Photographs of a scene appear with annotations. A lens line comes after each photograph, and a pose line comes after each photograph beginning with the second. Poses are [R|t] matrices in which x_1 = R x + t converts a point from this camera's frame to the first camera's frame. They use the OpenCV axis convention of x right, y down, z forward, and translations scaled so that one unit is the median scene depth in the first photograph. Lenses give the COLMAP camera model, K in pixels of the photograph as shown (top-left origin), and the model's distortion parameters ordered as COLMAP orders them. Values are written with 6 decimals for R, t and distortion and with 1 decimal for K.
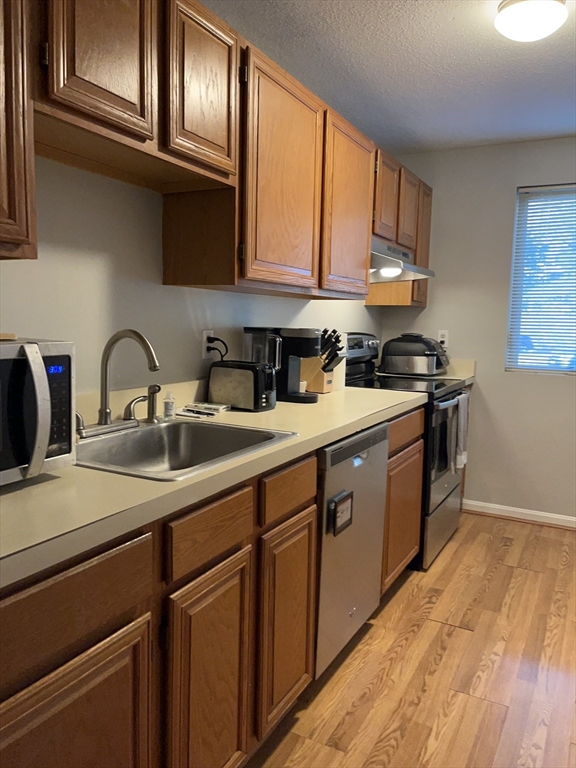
lens RADIAL K [[576.0, 0, 288.0], [0, 576.0, 384.0], [0, 0, 1]] dist [0.002788, -0.010242]
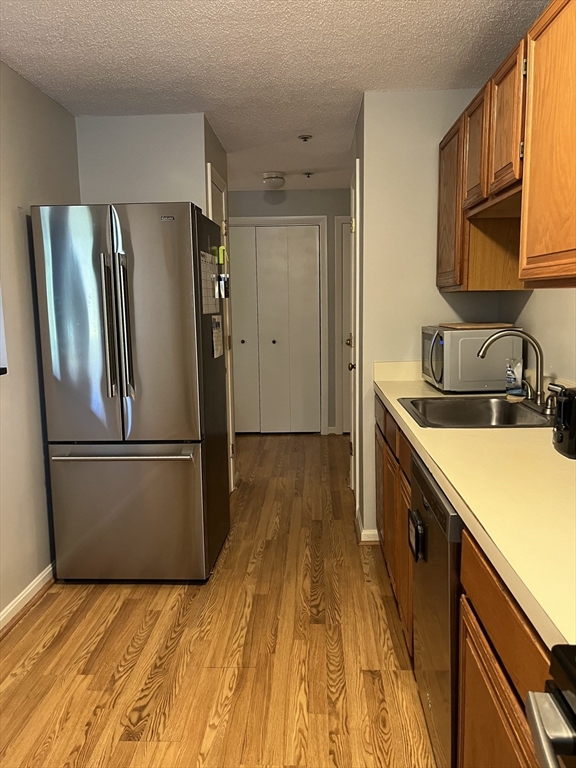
lens RADIAL K [[576.0, 0, 288.0], [0, 576.0, 384.0], [0, 0, 1]] dist [0.002788, -0.010242]
pose [[-0.896450, 0.039849, -0.441349, 0.716136], [-0.071113, 0.970105, 0.232031, -0.217406], [0.437401, 0.239390, -0.866817, 1.739861]]
